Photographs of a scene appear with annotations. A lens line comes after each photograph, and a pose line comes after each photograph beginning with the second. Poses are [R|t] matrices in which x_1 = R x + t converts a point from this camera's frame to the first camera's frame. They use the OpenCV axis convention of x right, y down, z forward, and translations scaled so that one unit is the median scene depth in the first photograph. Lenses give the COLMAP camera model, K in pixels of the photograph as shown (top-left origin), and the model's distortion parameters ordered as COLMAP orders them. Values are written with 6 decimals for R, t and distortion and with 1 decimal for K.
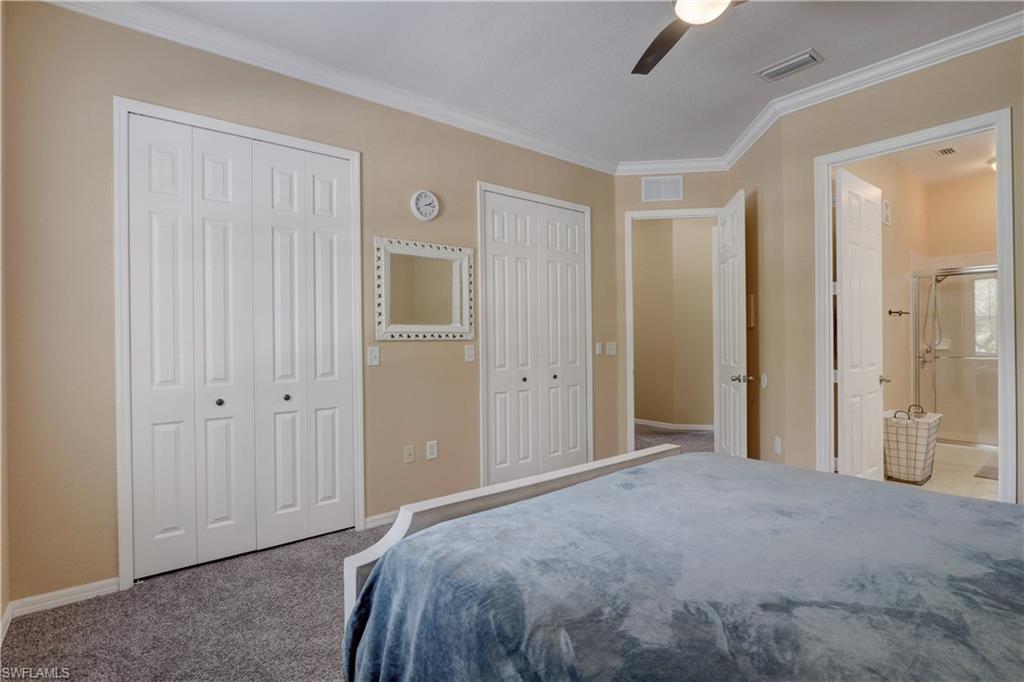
lens RADIAL K [[500.8, 0, 509.3], [0, 500.8, 339.6], [0, 0, 1]] dist [-0.013561, -0.000587]
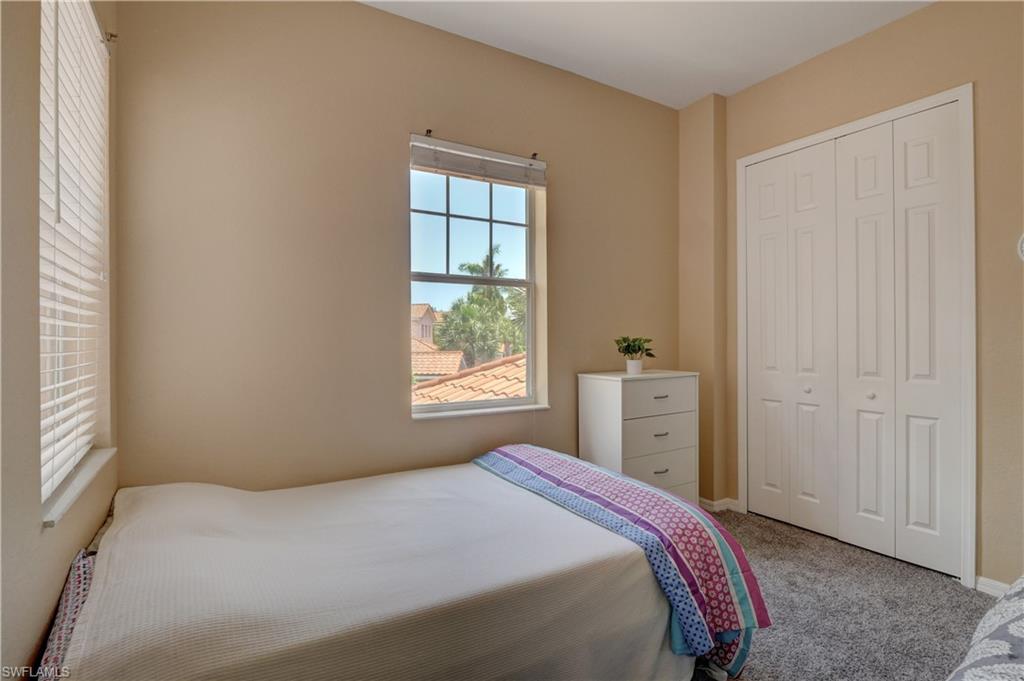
lens RADIAL K [[500.8, 0, 509.3], [0, 500.8, 339.1], [0, 0, 1]] dist [-0.013561, -0.000587]
pose [[-0.142320, 0.012044, -0.989747, 0.529654], [0.004196, 0.999924, 0.011565, -0.003964], [0.989812, -0.002507, -0.142360, 0.424567]]
